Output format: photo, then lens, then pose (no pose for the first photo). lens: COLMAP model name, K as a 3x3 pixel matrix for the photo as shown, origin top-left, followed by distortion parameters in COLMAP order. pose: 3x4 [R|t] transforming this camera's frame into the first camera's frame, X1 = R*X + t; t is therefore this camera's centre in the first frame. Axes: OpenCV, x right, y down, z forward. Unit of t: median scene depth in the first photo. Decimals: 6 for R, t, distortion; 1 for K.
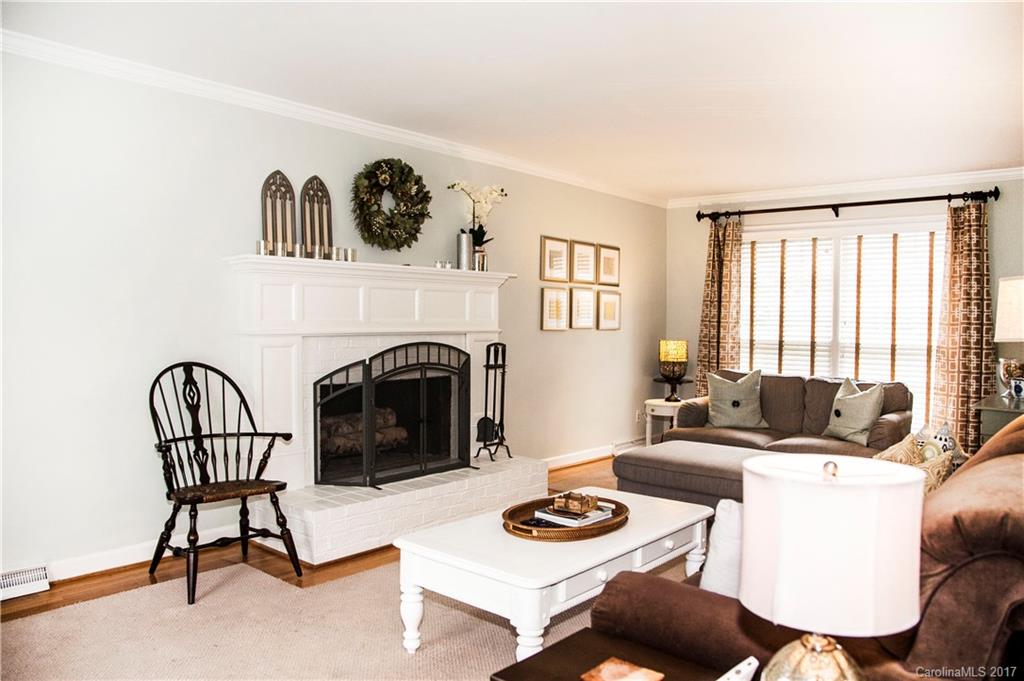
lens RADIAL K [[724.9, 0, 512.0], [0, 724.9, 340.5], [0, 0, 1]] dist [-0.049930, -0.001074]
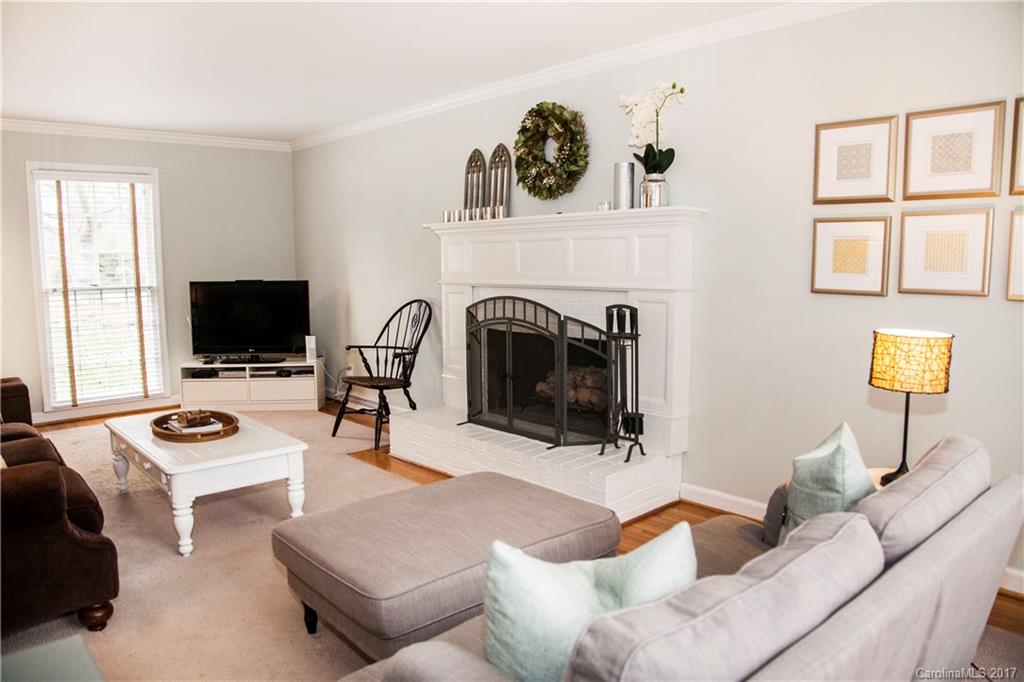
lens RADIAL K [[724.9, 0, 512.0], [0, 724.9, 341.0], [0, 0, 1]] dist [-0.049930, -0.001074]
pose [[-0.113412, 0.119958, -0.986280, 0.837741], [-0.012620, 0.992431, 0.122157, -0.056483], [0.993468, 0.026301, -0.111040, 1.094317]]
